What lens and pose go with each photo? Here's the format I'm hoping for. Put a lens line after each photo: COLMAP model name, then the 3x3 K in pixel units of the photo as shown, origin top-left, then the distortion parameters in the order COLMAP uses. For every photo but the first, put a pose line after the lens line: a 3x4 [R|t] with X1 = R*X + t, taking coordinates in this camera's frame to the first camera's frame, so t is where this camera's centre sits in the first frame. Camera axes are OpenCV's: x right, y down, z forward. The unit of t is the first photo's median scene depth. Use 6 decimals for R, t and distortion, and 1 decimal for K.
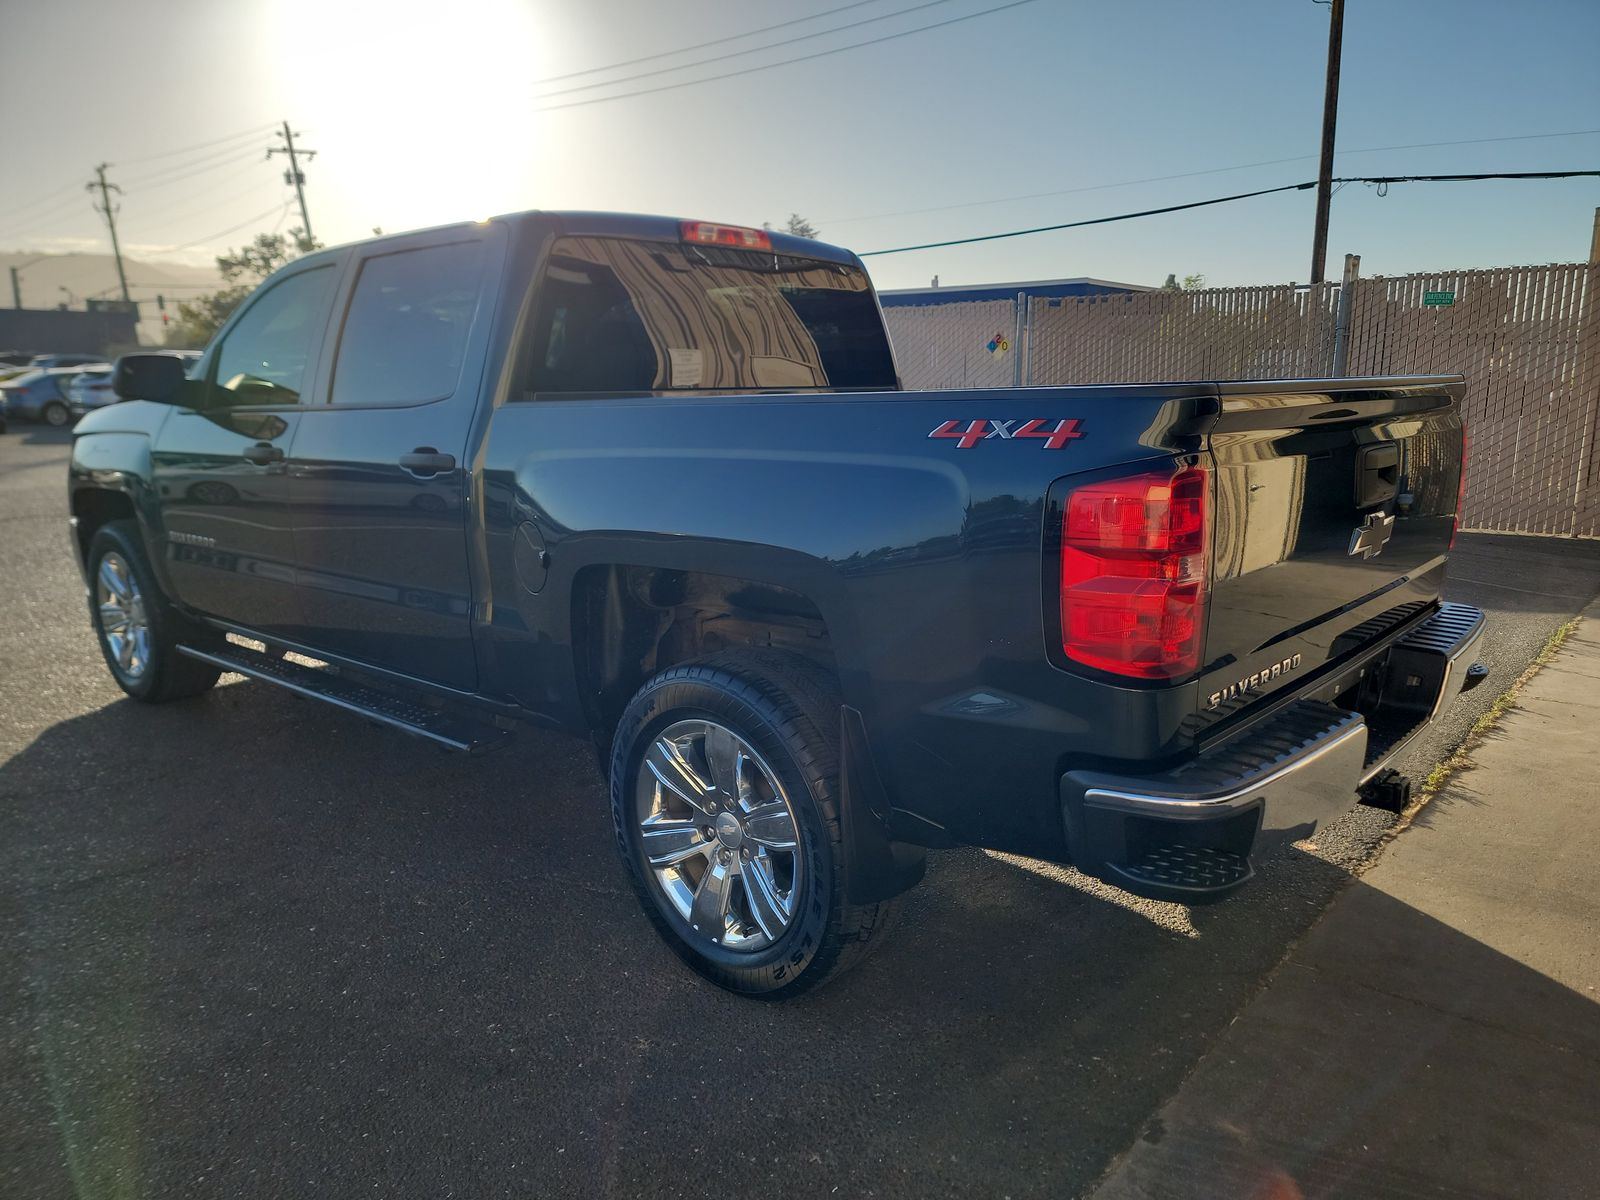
lens RADIAL K [[1102.5, 0, 820.0], [0, 1102.5, 599.5], [0, 0, 1]] dist [0.053223, -0.056587]
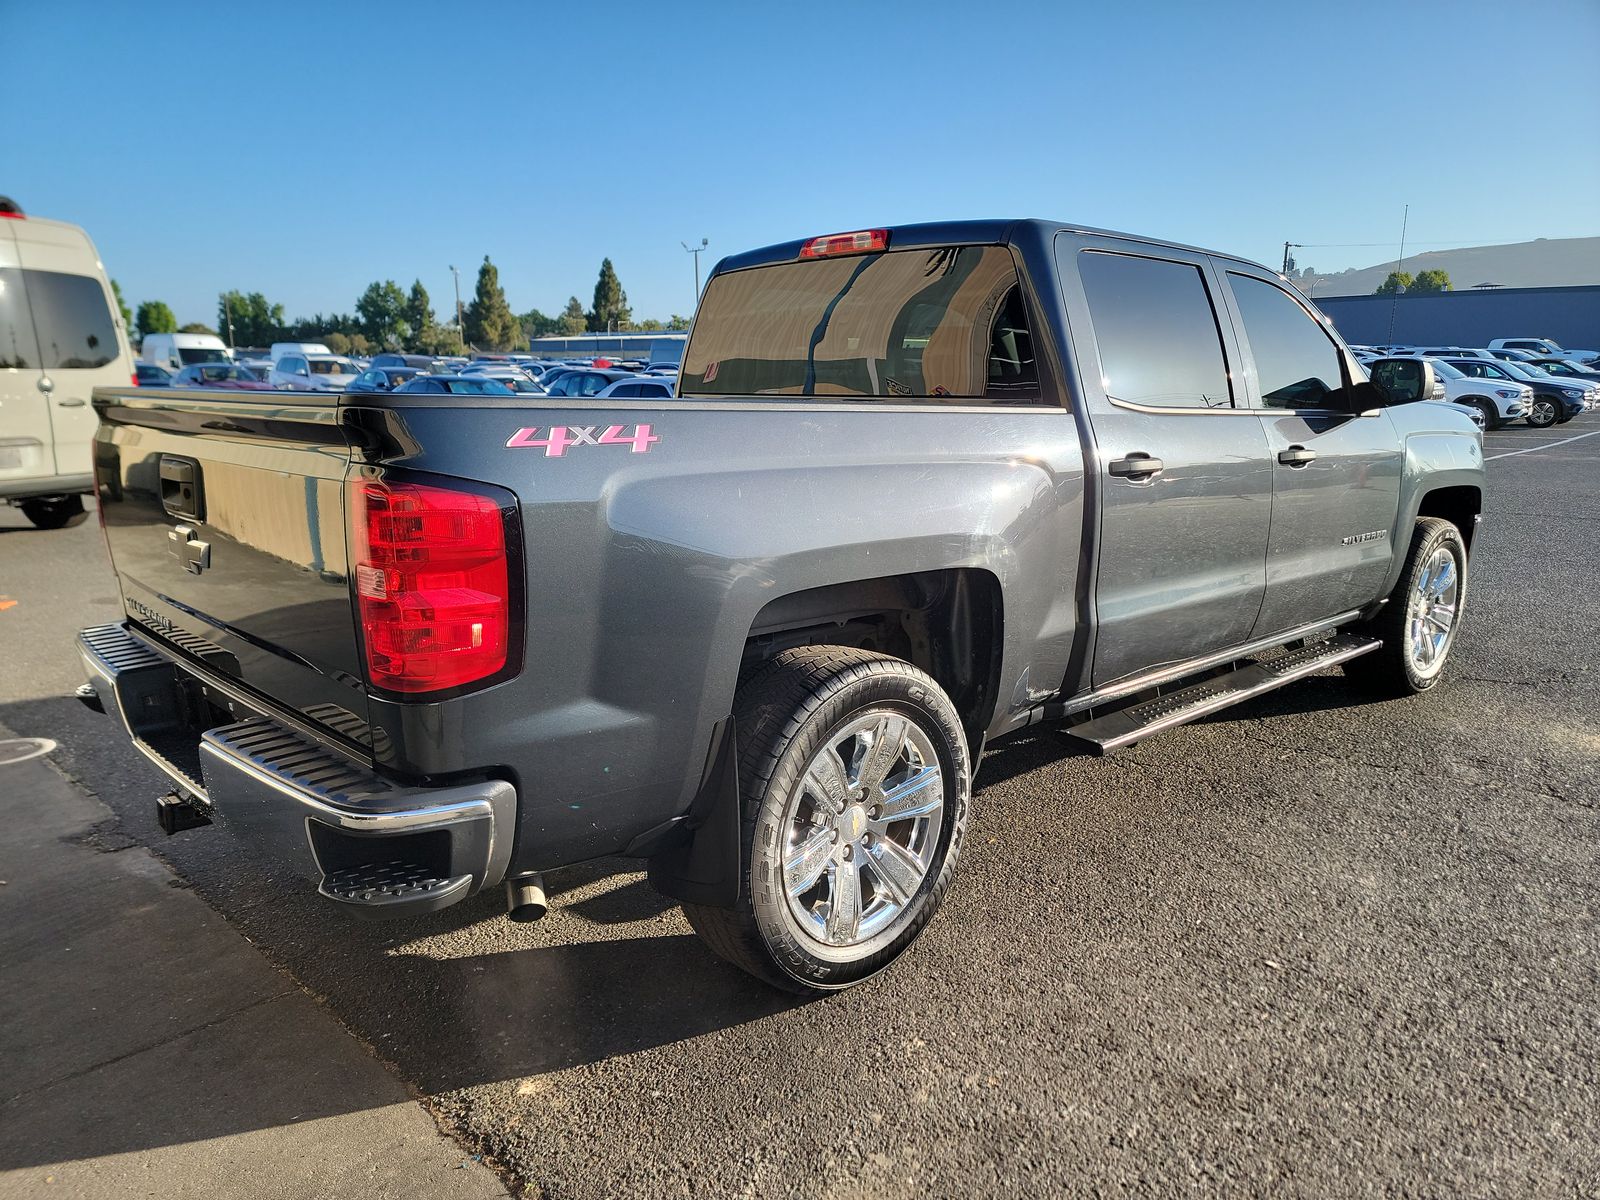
lens RADIAL K [[1102.5, 0, 820.0], [0, 1102.5, 599.5], [0, 0, 1]] dist [0.053223, -0.056587]
pose [[-0.102067, 0.189230, -0.976614, 1.127369], [-0.184927, 0.961019, 0.205535, -0.252357], [0.977438, 0.201581, -0.063095, 1.279367]]
